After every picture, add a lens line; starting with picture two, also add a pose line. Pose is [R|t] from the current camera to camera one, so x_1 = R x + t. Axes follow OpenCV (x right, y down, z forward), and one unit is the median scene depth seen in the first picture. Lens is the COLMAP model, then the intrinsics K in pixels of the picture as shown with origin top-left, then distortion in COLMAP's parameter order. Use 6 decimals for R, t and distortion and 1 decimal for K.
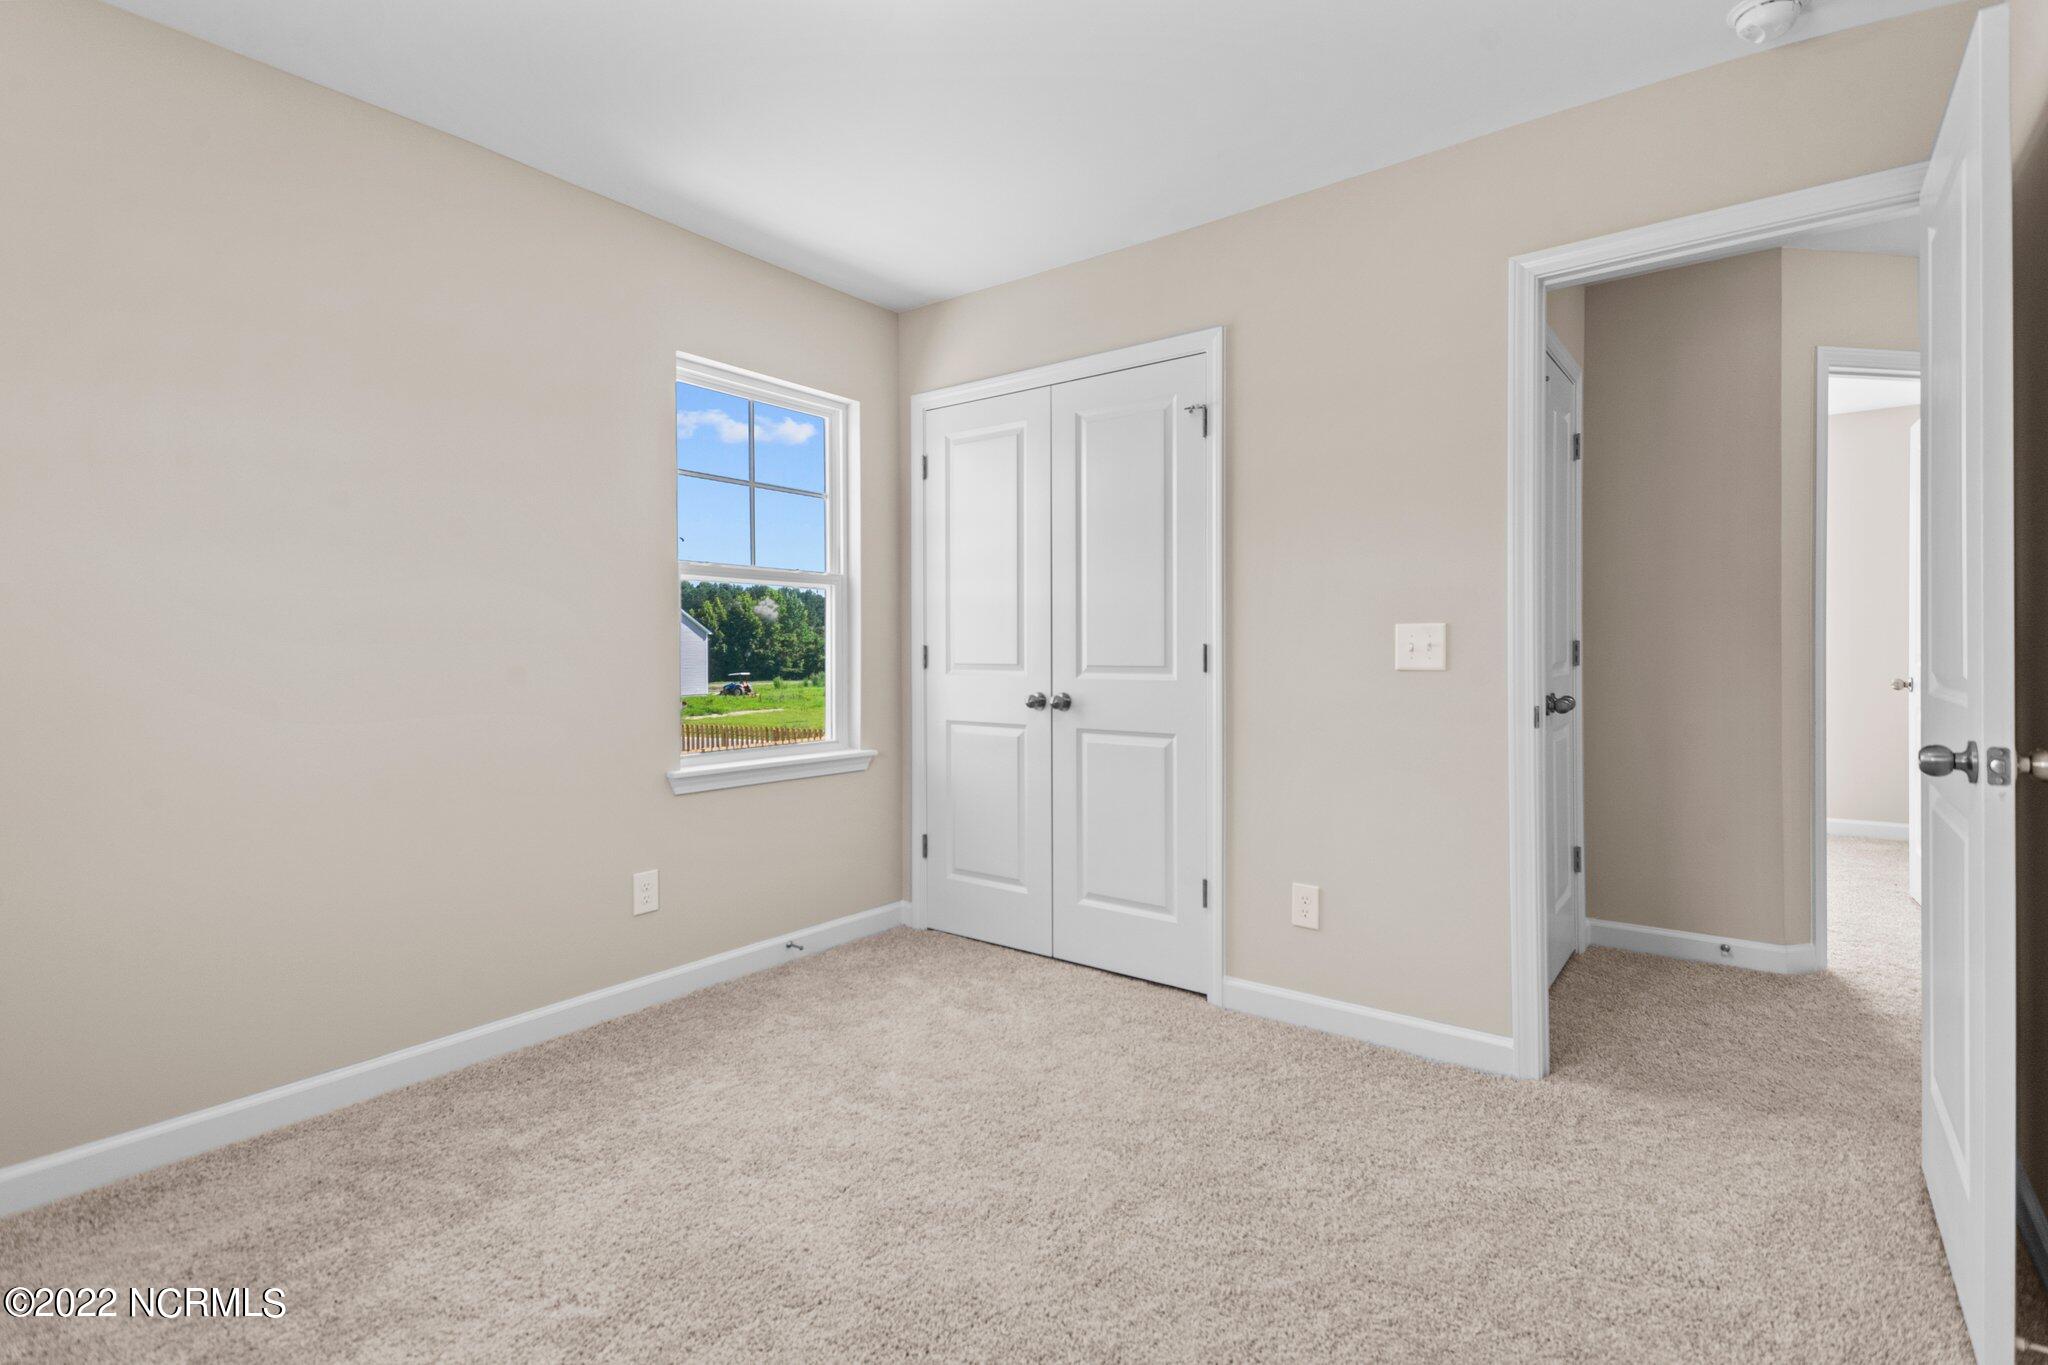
lens RADIAL K [[955.1, 0, 1027.6], [0, 955.1, 670.7], [0, 0, 1]] dist [-0.026951, 0.008678]
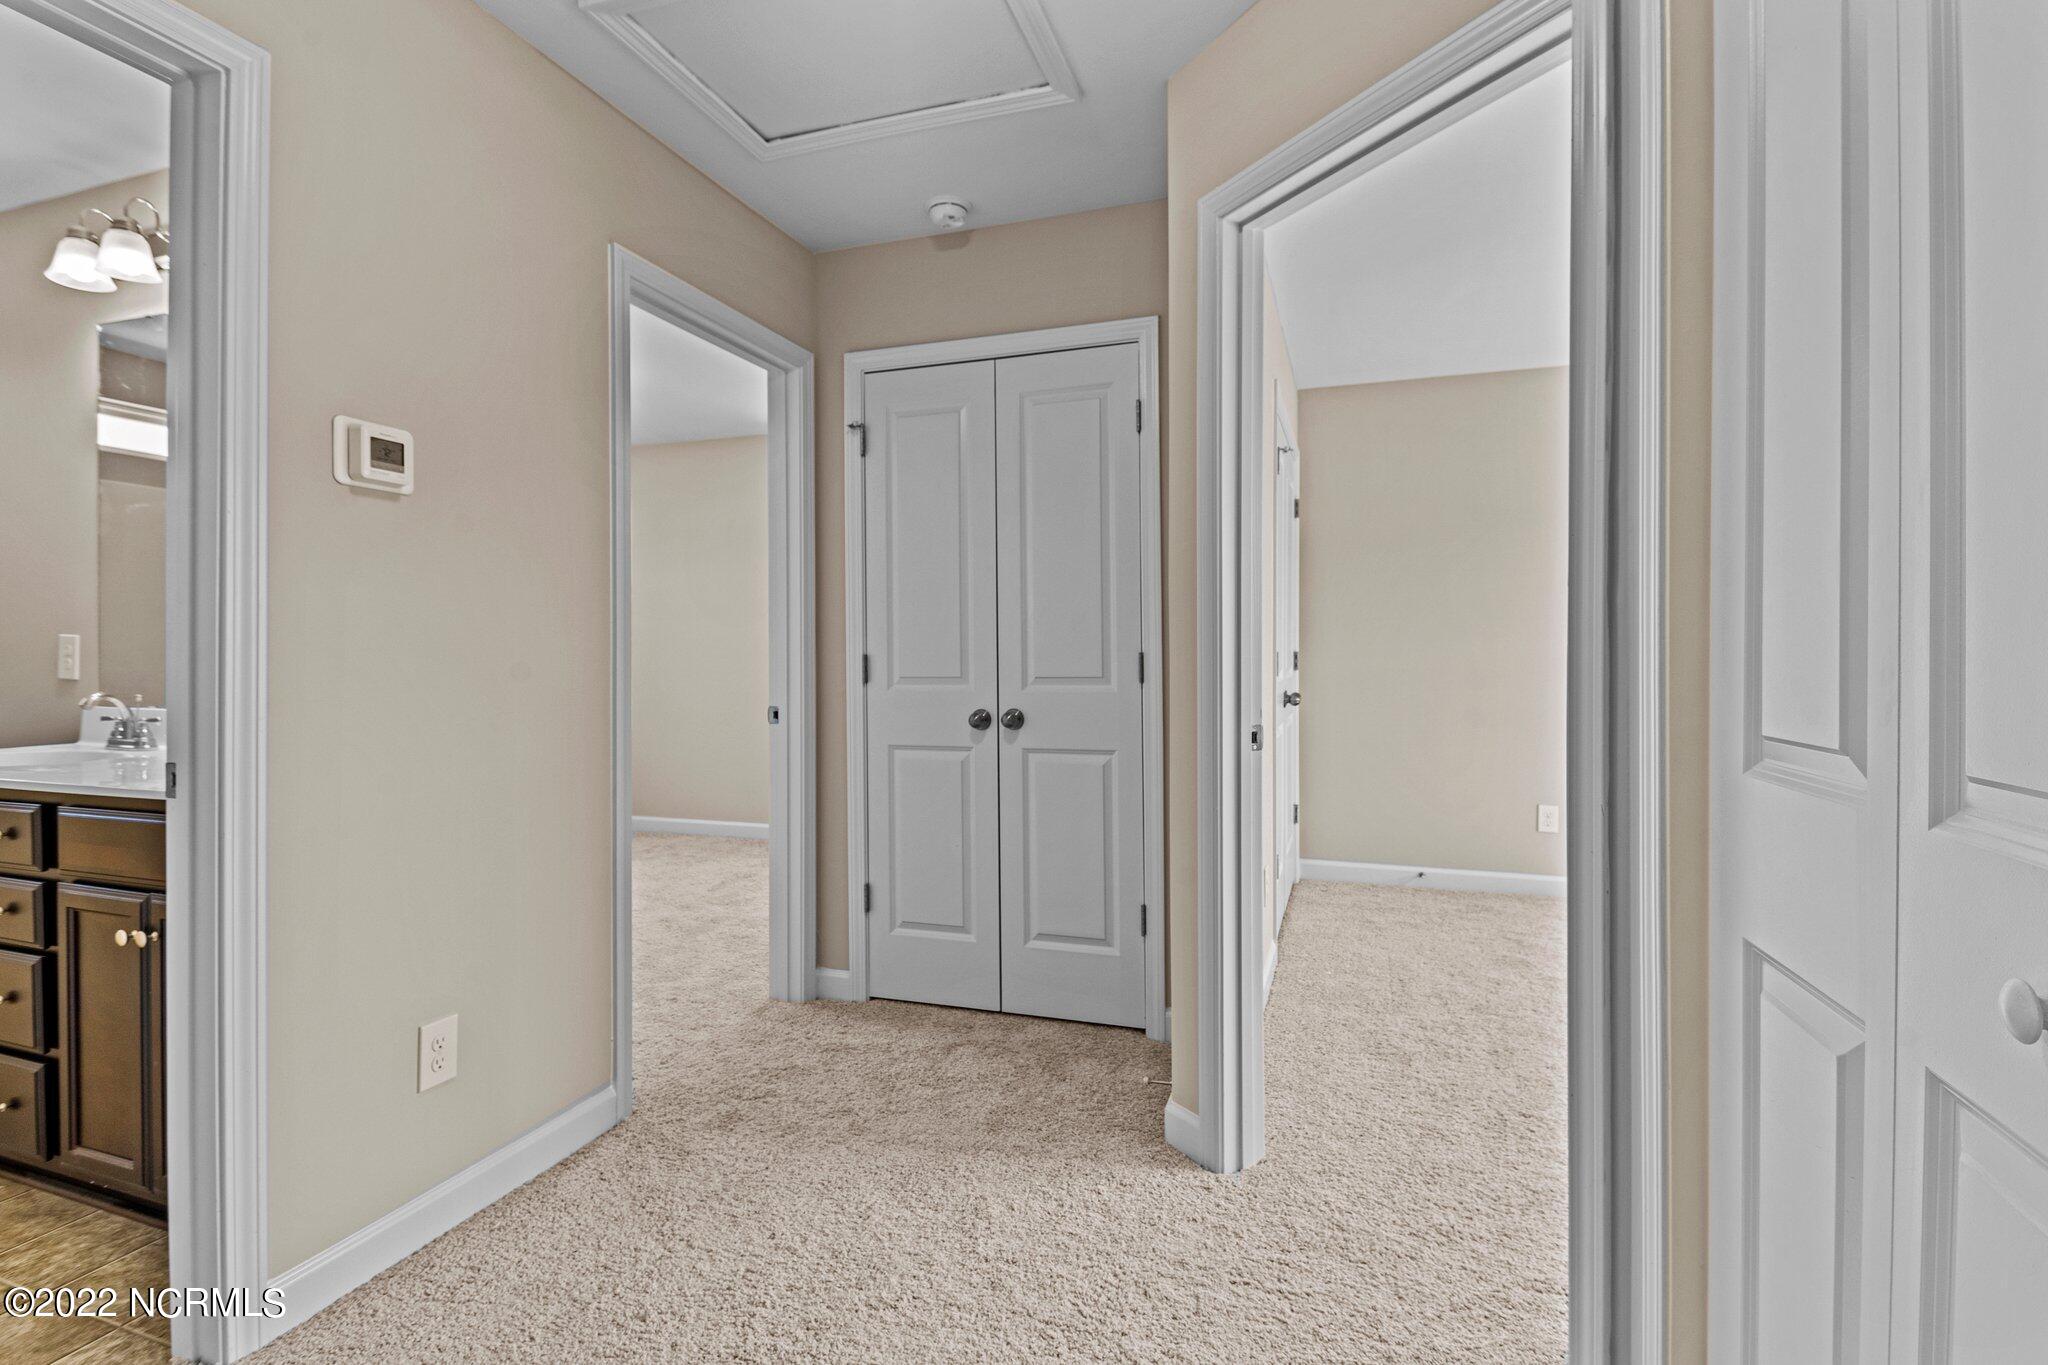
lens RADIAL K [[955.1, 0, 1039.0], [0, 955.1, 668.5], [0, 0, 1]] dist [-0.026951, 0.008678]
pose [[0.946160, -0.010679, 0.323524, -0.219336], [0.014823, 0.999837, -0.010347, -0.004148], [-0.323361, 0.014586, 0.946163, 0.158414]]
